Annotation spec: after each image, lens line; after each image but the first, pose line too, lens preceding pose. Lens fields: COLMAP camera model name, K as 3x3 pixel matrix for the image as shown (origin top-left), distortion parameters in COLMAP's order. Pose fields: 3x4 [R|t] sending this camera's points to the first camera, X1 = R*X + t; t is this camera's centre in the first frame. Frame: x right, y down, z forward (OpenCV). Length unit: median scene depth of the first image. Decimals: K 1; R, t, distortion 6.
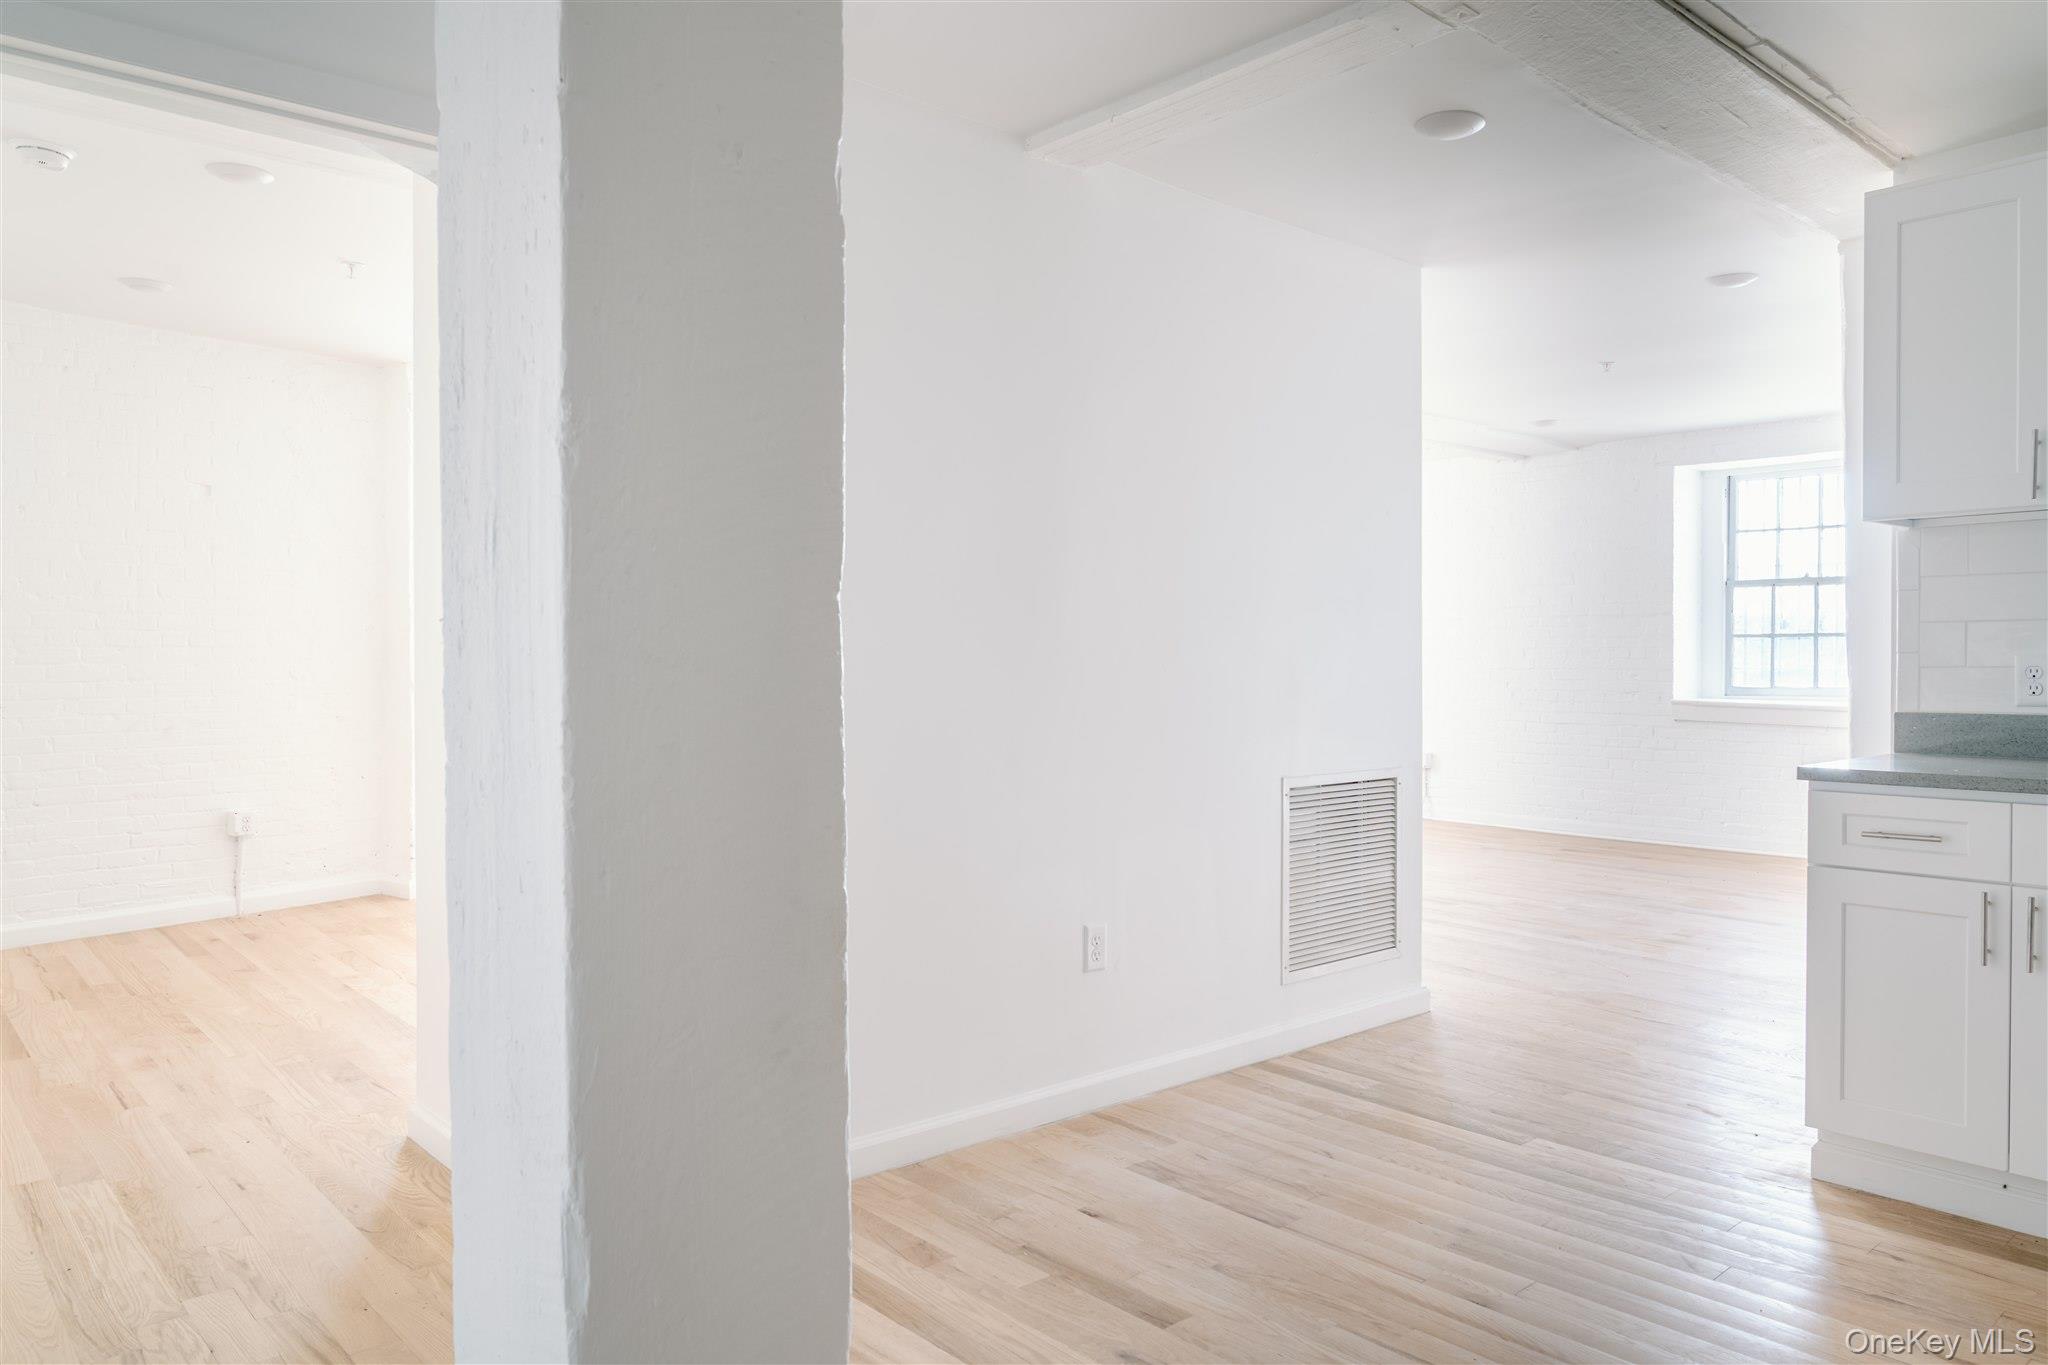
lens RADIAL K [[1392.3, 0, 1024.0], [0, 1392.3, 682.5], [0, 0, 1]] dist [-0.003856, 0.004175]
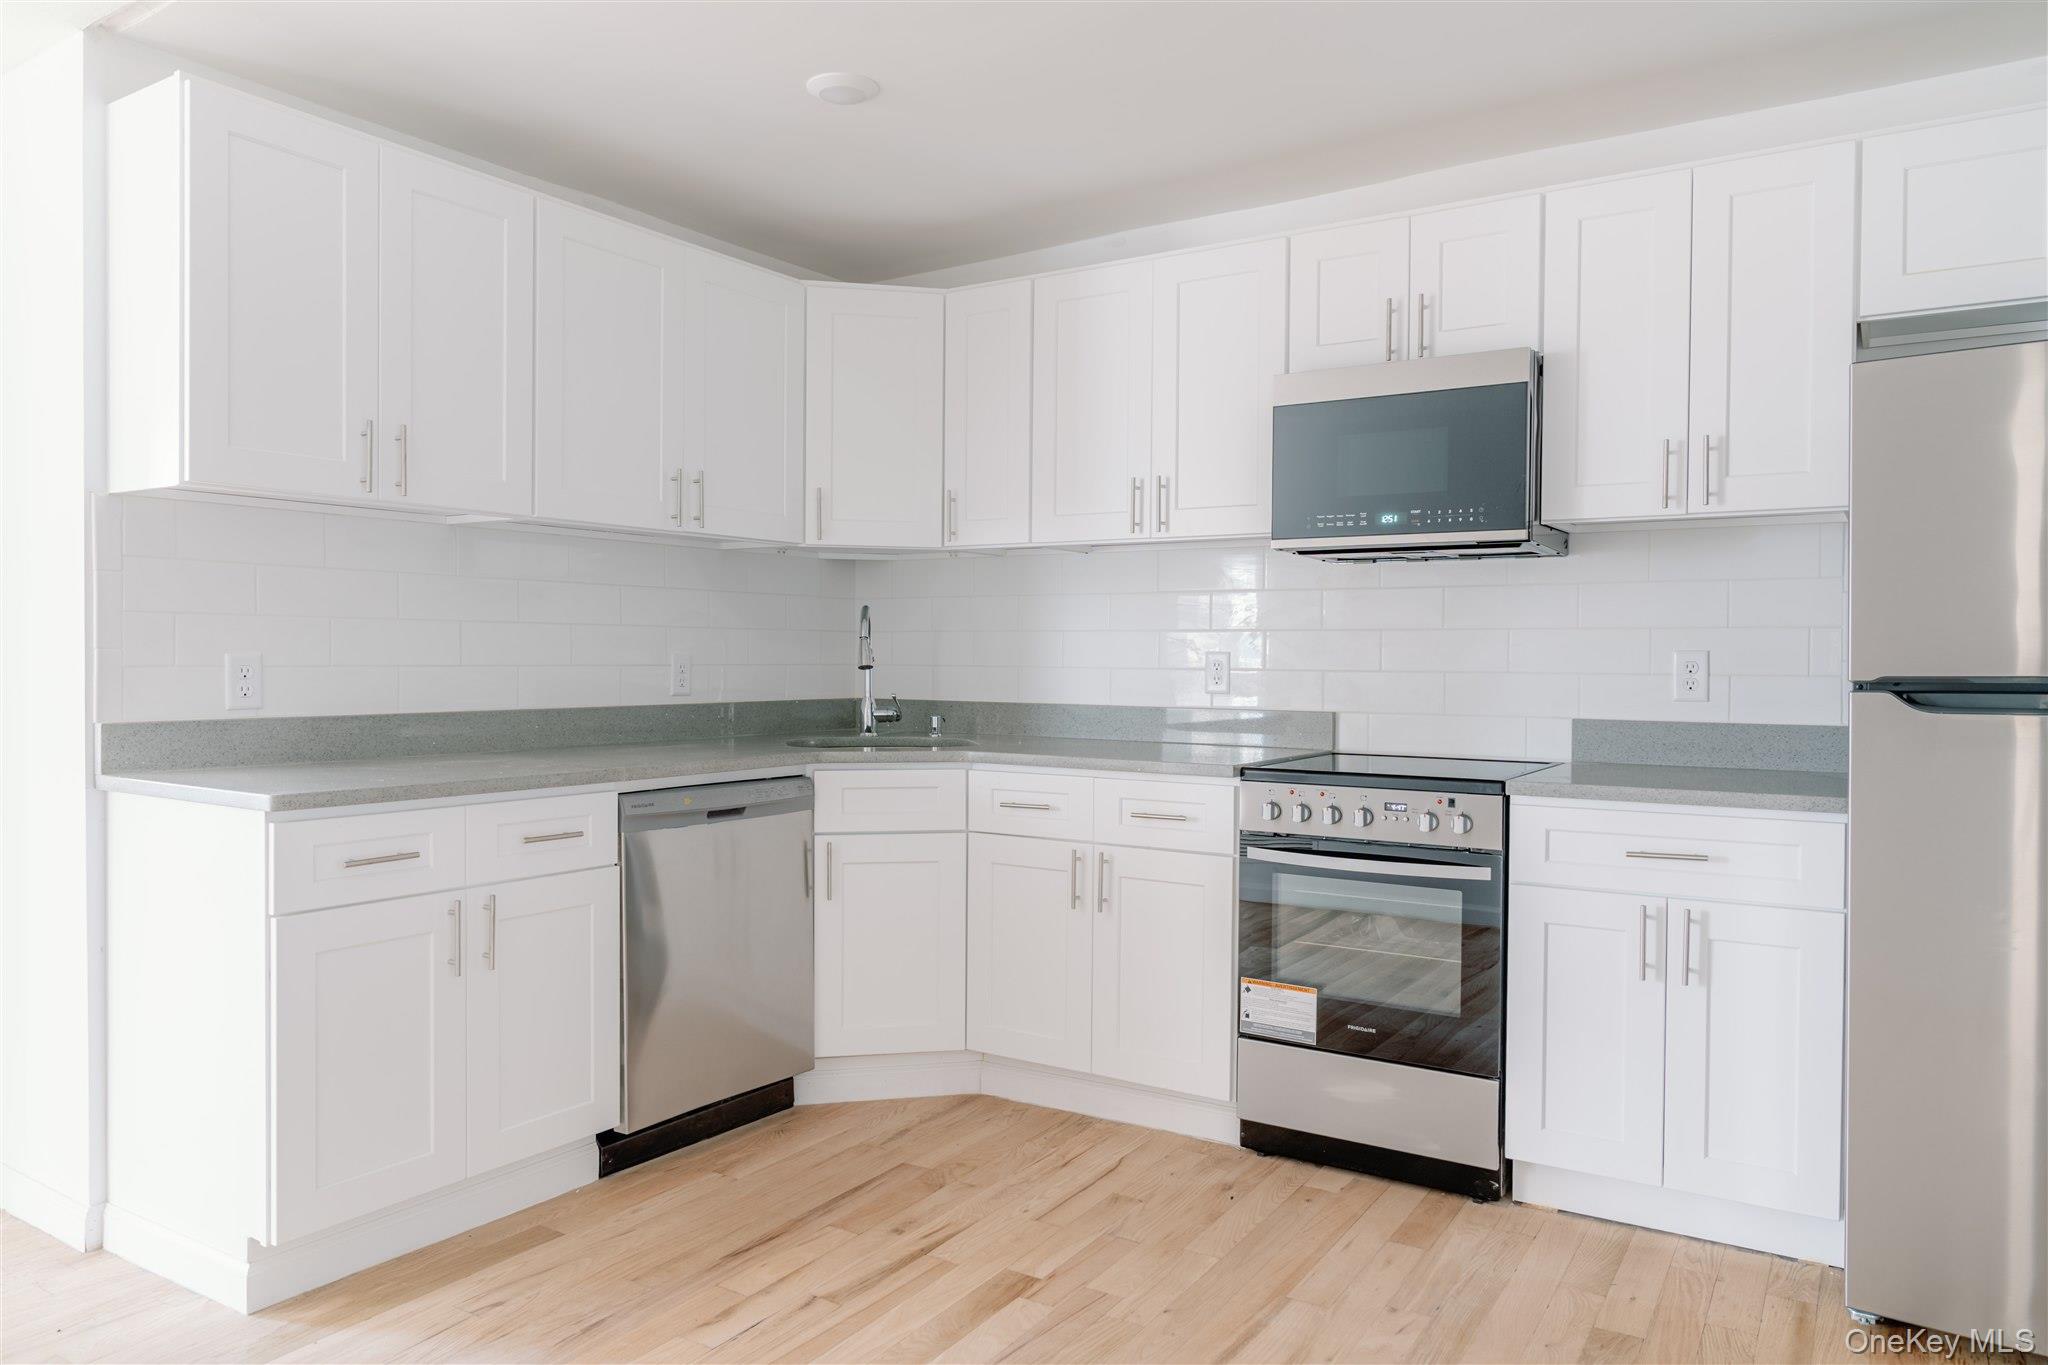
lens RADIAL K [[1392.3, 0, 1024.0], [0, 1392.3, 682.5], [0, 0, 1]] dist [-0.003856, 0.004175]
pose [[-0.284966, -0.023818, 0.958242, -0.337947], [0.003977, 0.999653, 0.026030, -0.025476], [-0.958530, 0.011229, -0.284772, 0.864425]]
